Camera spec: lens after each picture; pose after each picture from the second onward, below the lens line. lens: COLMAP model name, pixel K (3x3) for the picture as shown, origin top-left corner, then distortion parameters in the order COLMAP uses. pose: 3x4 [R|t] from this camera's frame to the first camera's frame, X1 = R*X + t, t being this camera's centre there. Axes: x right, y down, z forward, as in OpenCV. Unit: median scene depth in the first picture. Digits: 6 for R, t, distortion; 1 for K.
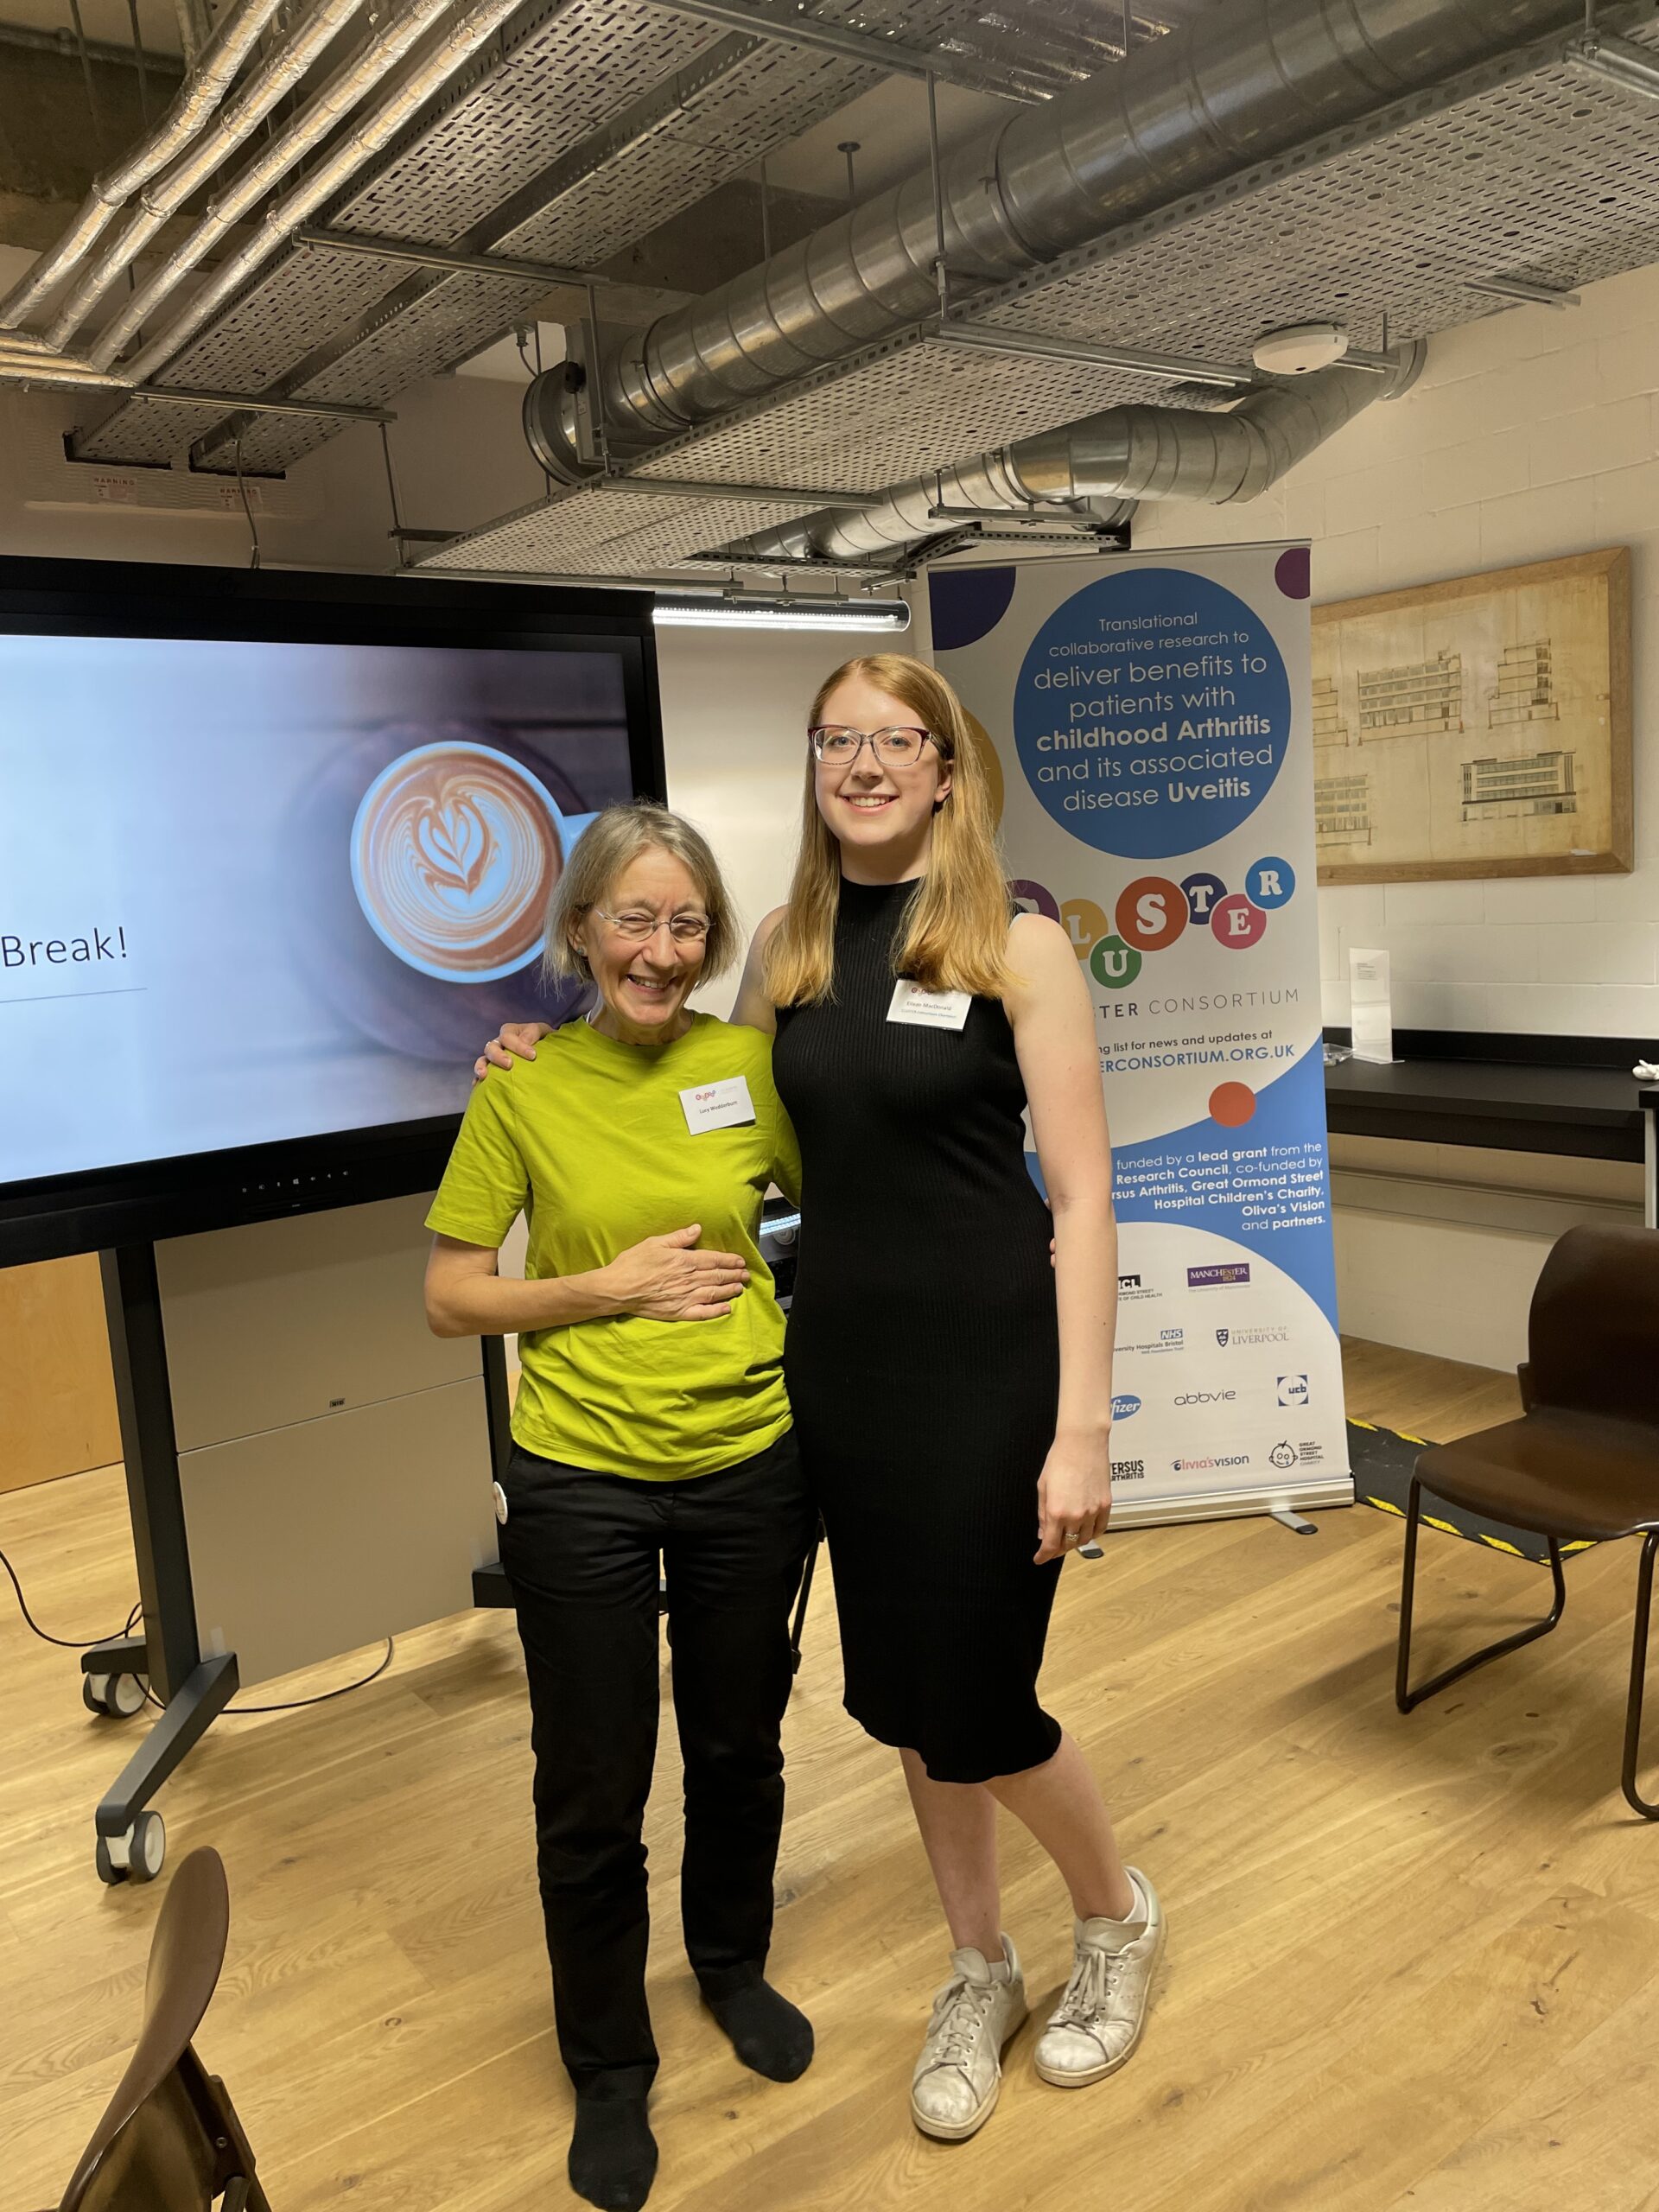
lens RADIAL K [[1715.4, 0, 837.0], [0, 1715.4, 1090.1], [0, 0, 1]] dist [0.083227, -0.118608]
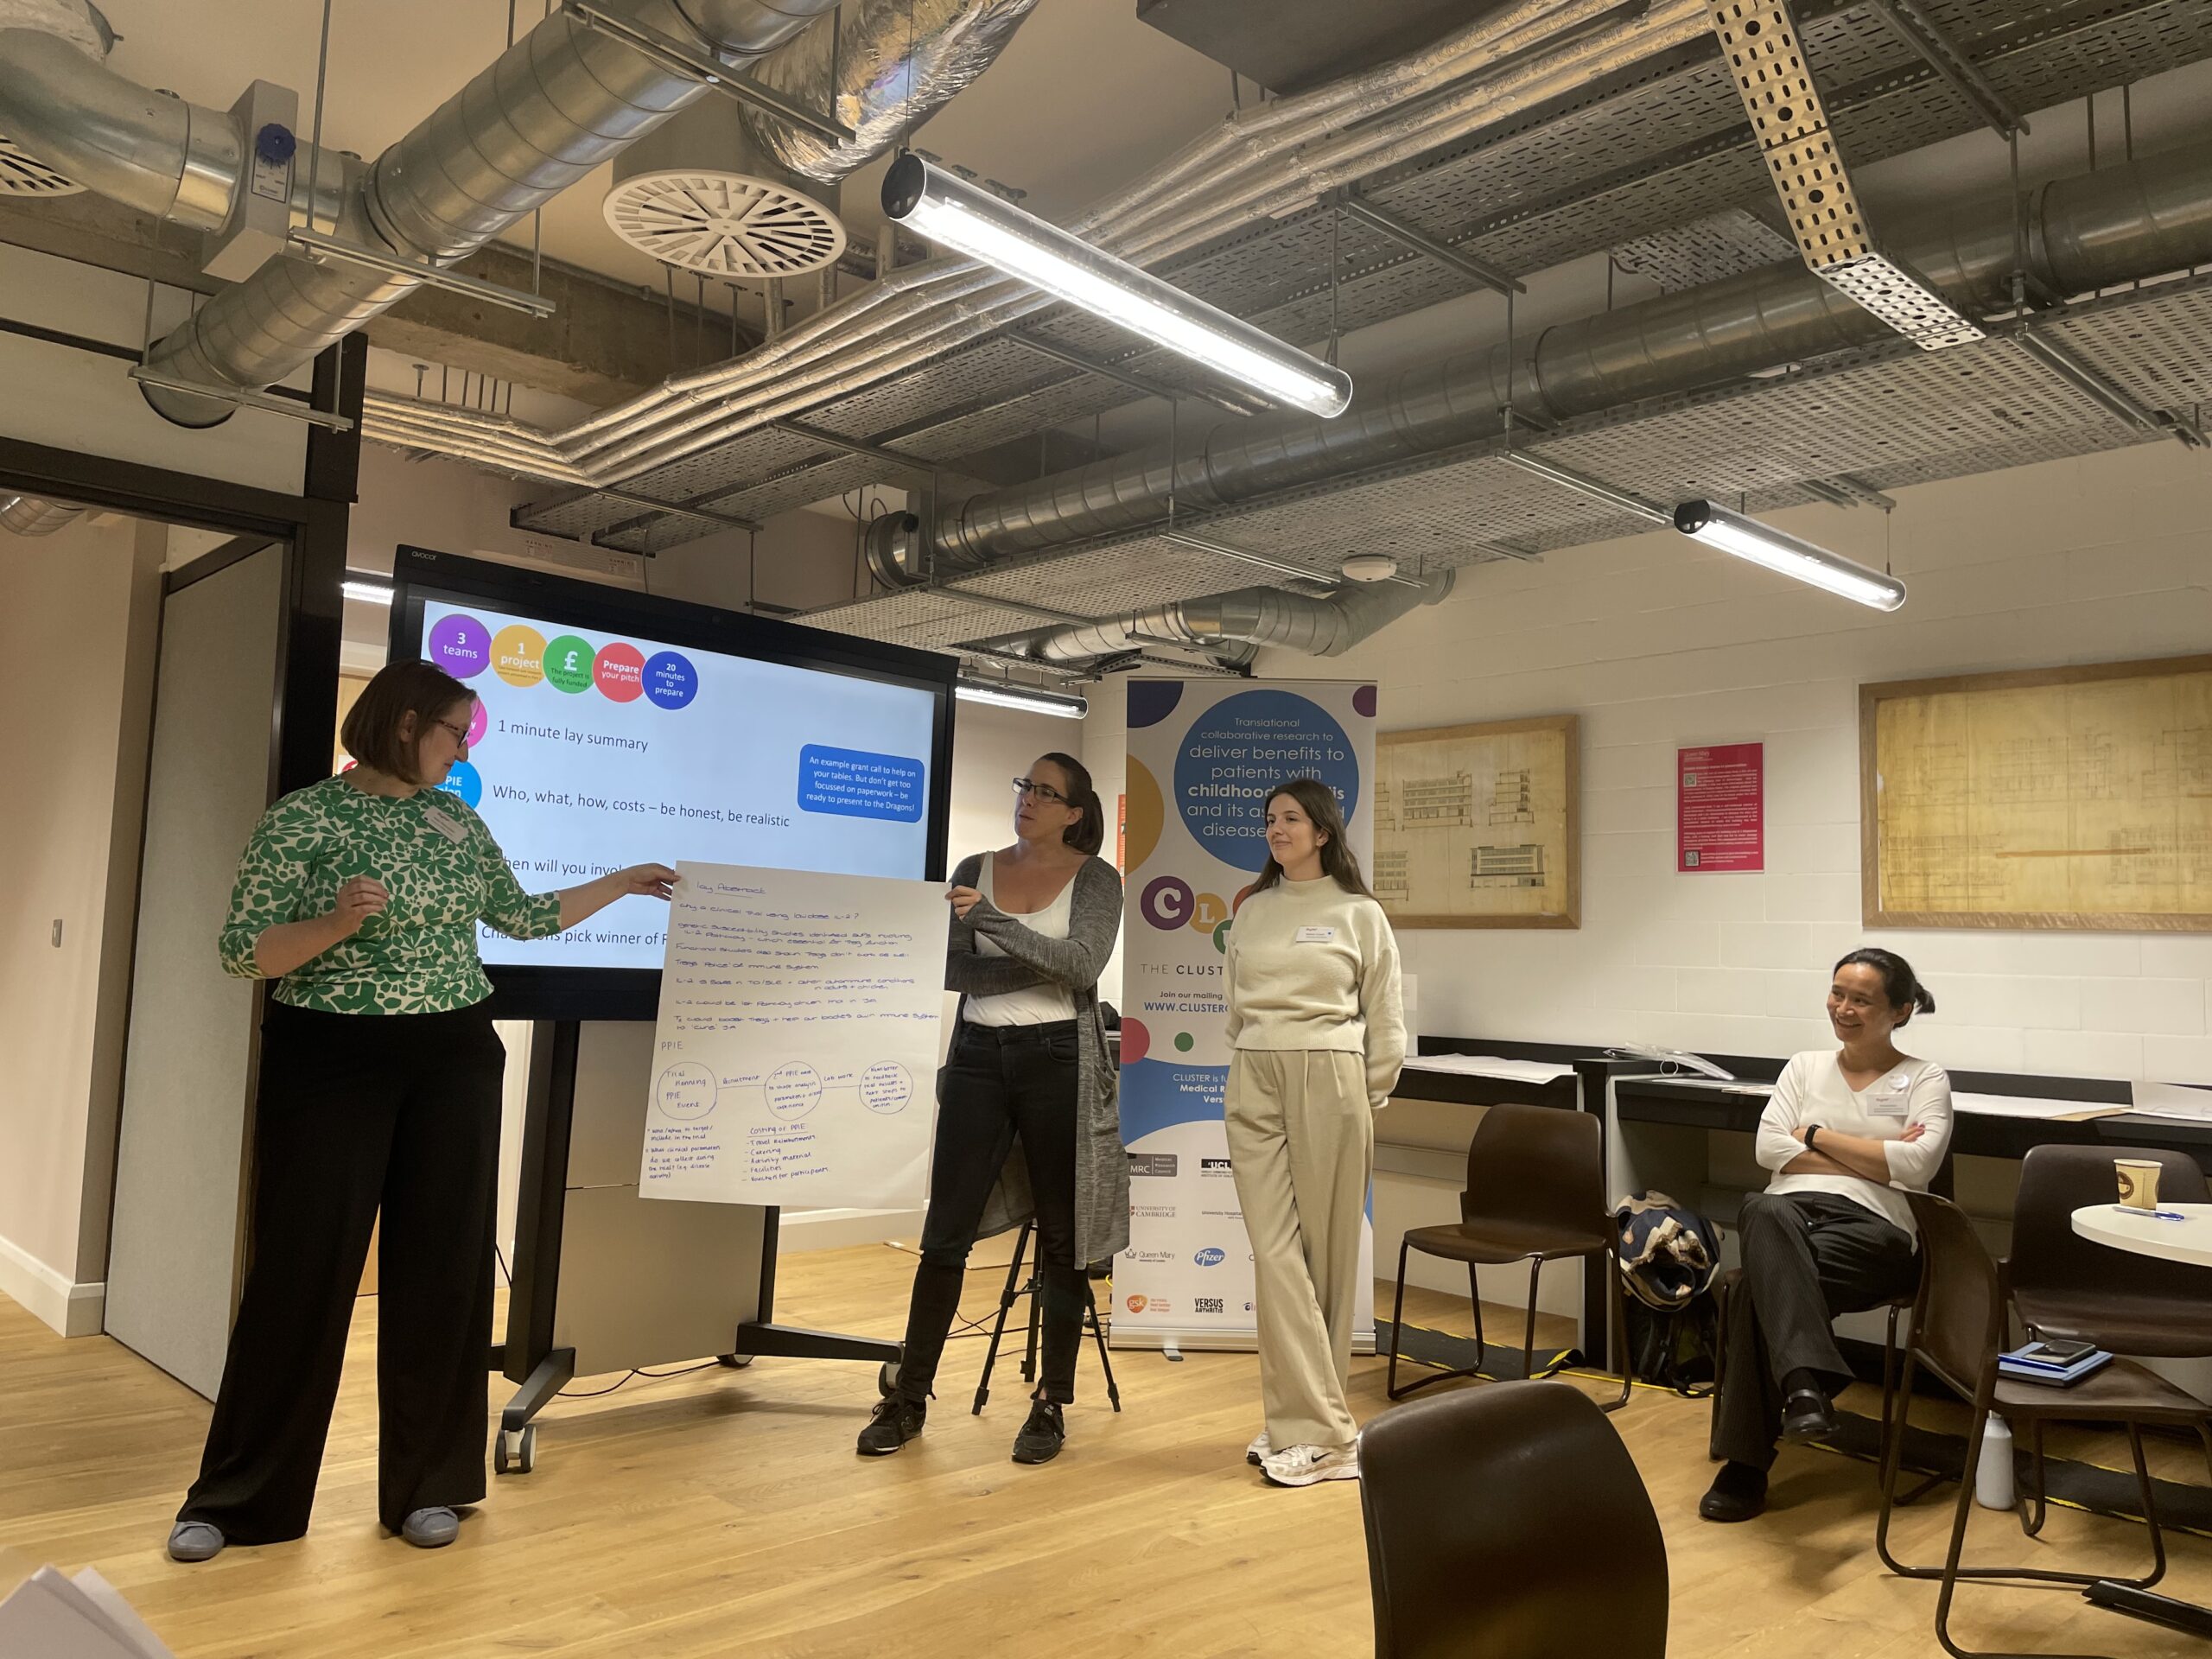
lens RADIAL K [[1715.4, 0, 1115.0], [0, 1715.4, 818.9], [0, 0, 1]] dist [0.083227, -0.118608]
pose [[0.988331, 0.111074, 0.104230, -0.096732], [-0.085048, 0.970093, -0.227346, 0.162952], [-0.126365, 0.215829, 0.968220, -0.412628]]
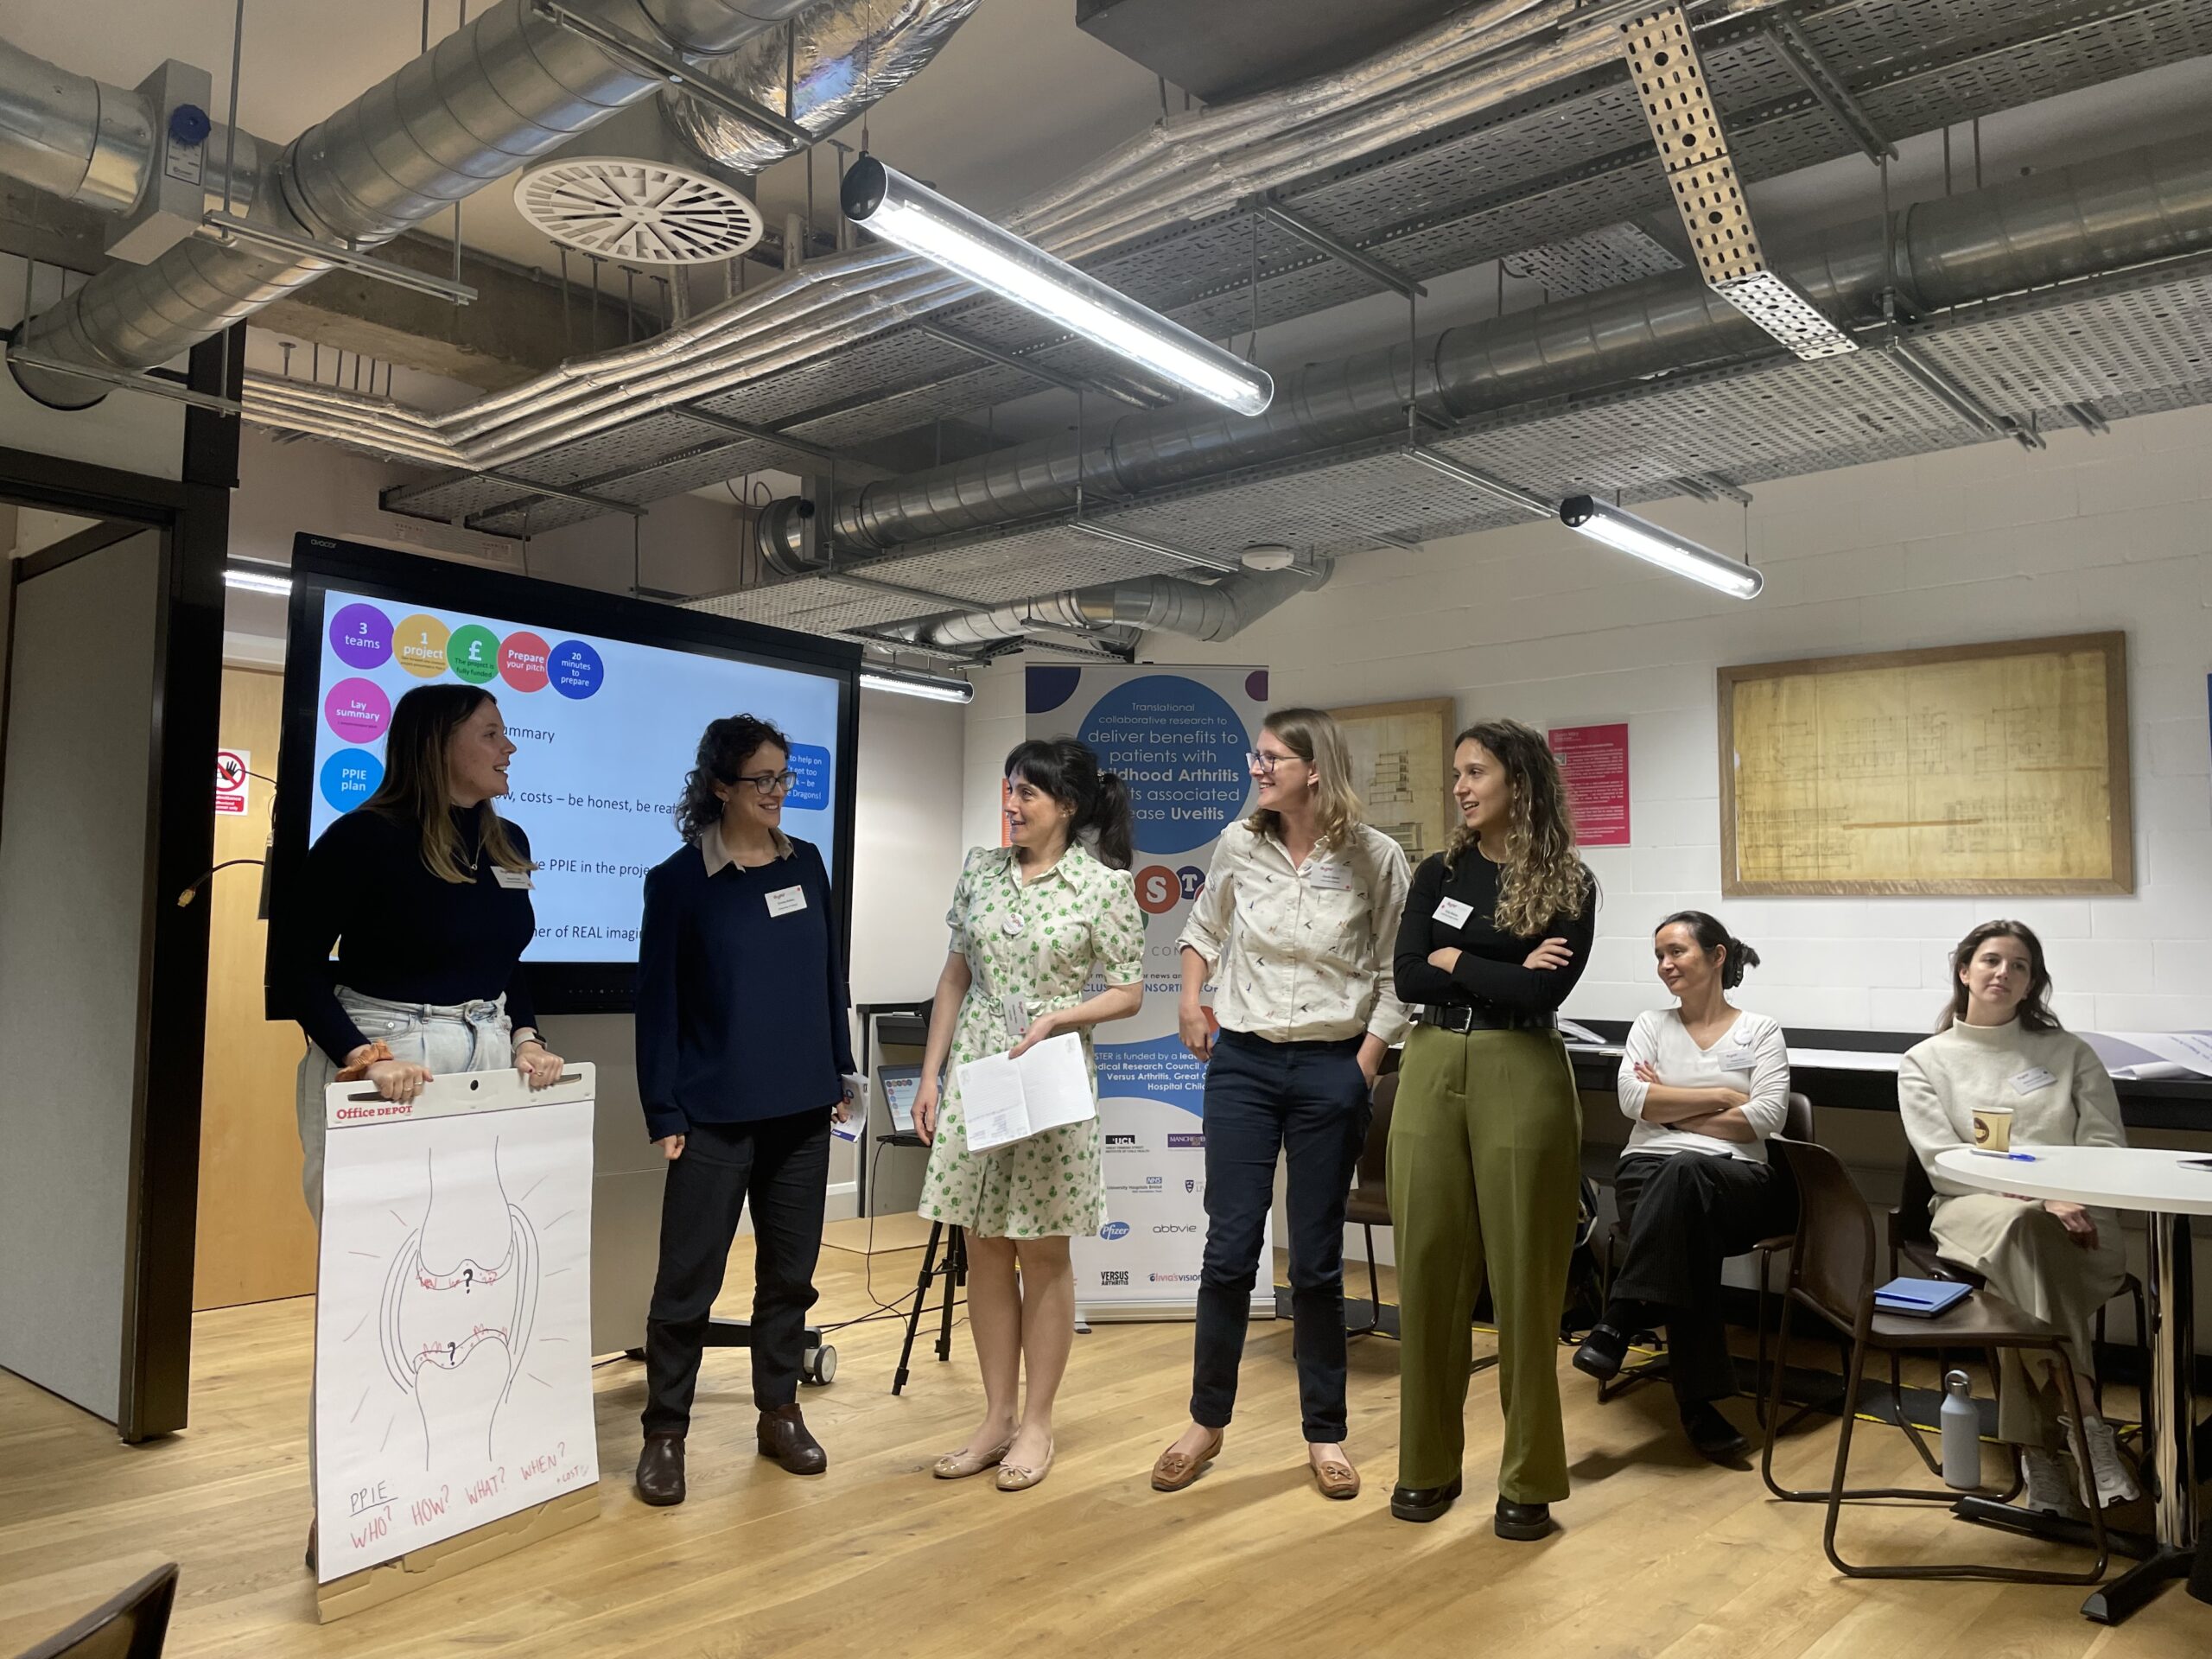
lens RADIAL K [[1715.4, 0, 1139.4], [0, 1715.4, 814.0], [0, 0, 1]] dist [0.083227, -0.118608]
pose [[0.973363, 0.097217, 0.207638, -0.146563], [-0.049058, 0.972988, -0.225584, 0.168284], [-0.223960, 0.209388, 0.951840, -0.428342]]
